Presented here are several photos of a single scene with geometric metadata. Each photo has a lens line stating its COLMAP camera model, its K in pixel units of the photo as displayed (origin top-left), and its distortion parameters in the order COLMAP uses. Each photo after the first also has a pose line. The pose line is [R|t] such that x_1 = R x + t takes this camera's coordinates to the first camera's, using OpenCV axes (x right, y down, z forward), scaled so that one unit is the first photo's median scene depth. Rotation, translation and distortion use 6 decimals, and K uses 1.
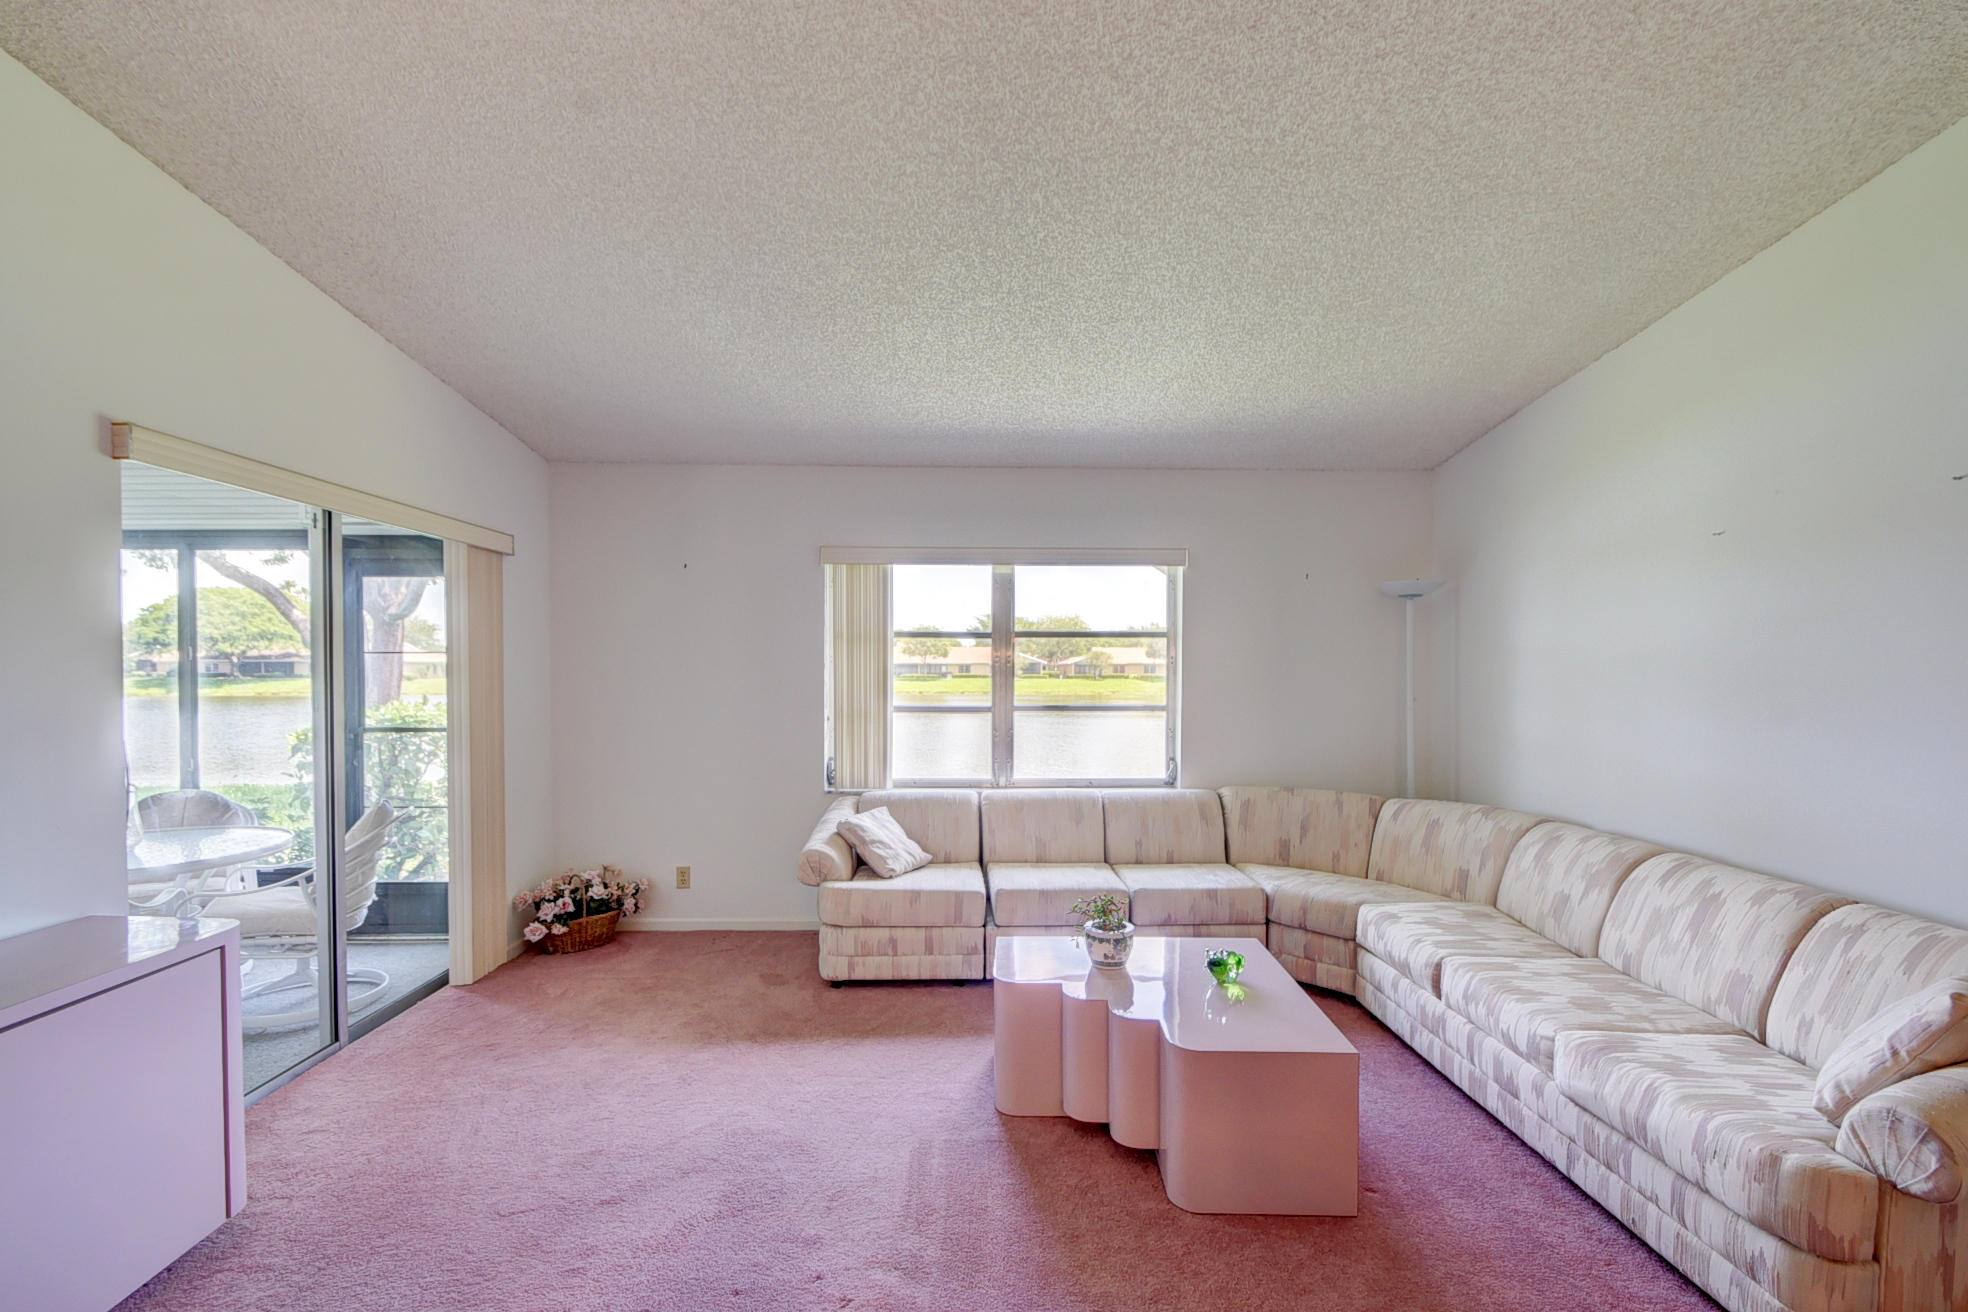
lens RADIAL K [[874.3, 0, 992.1], [0, 874.3, 687.3], [0, 0, 1]] dist [0.014289, -0.013800]
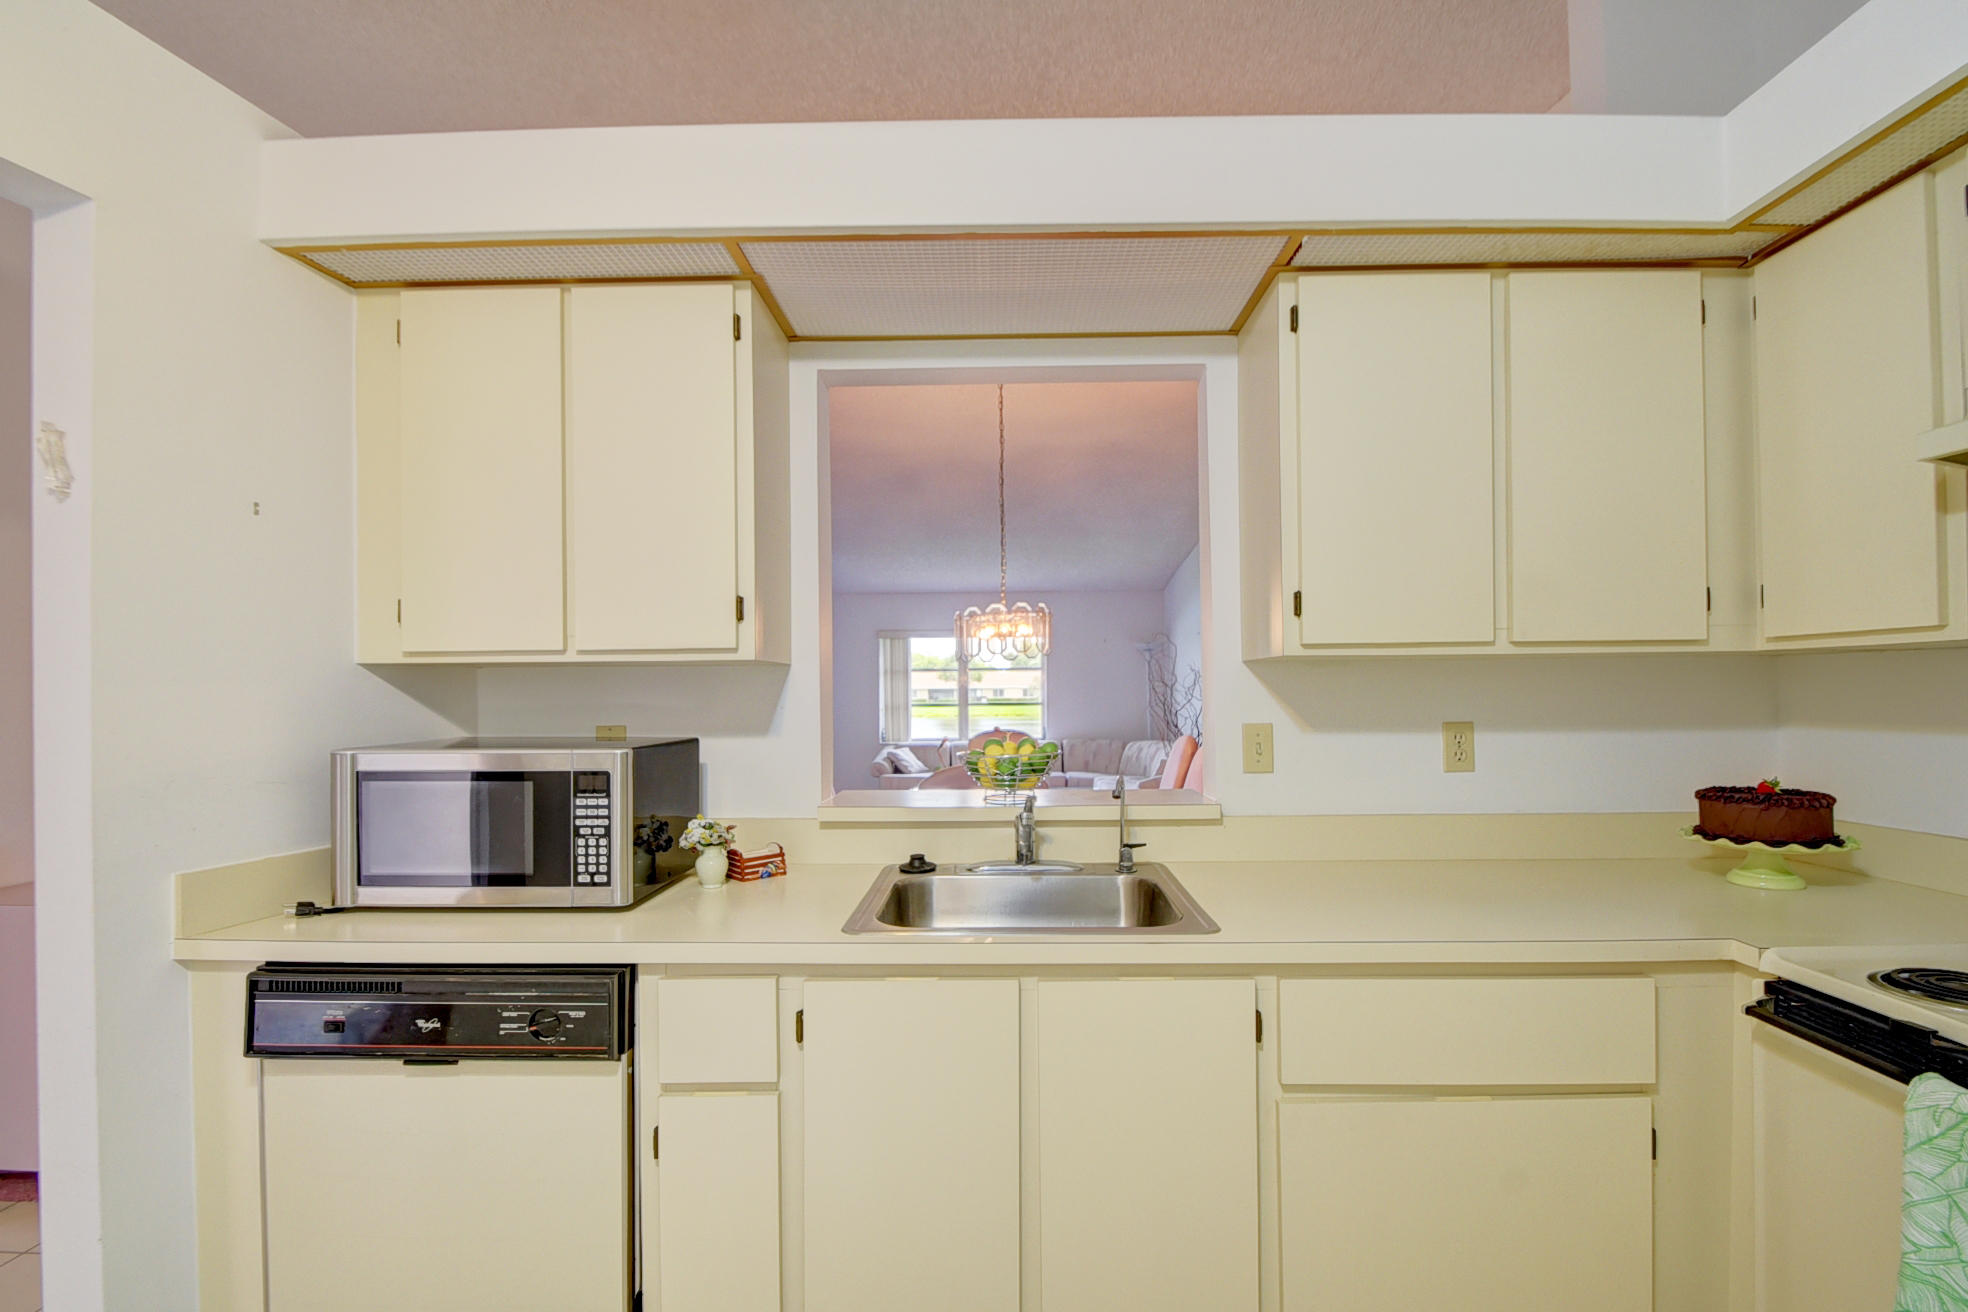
lens RADIAL K [[874.3, 0, 992.1], [0, 874.3, 687.3], [0, 0, 1]] dist [0.014289, -0.013800]
pose [[0.999128, -0.012109, -0.039960, 0.191583], [0.011112, 0.999624, -0.025083, 0.042848], [0.040248, 0.024617, 0.998886, -1.277269]]
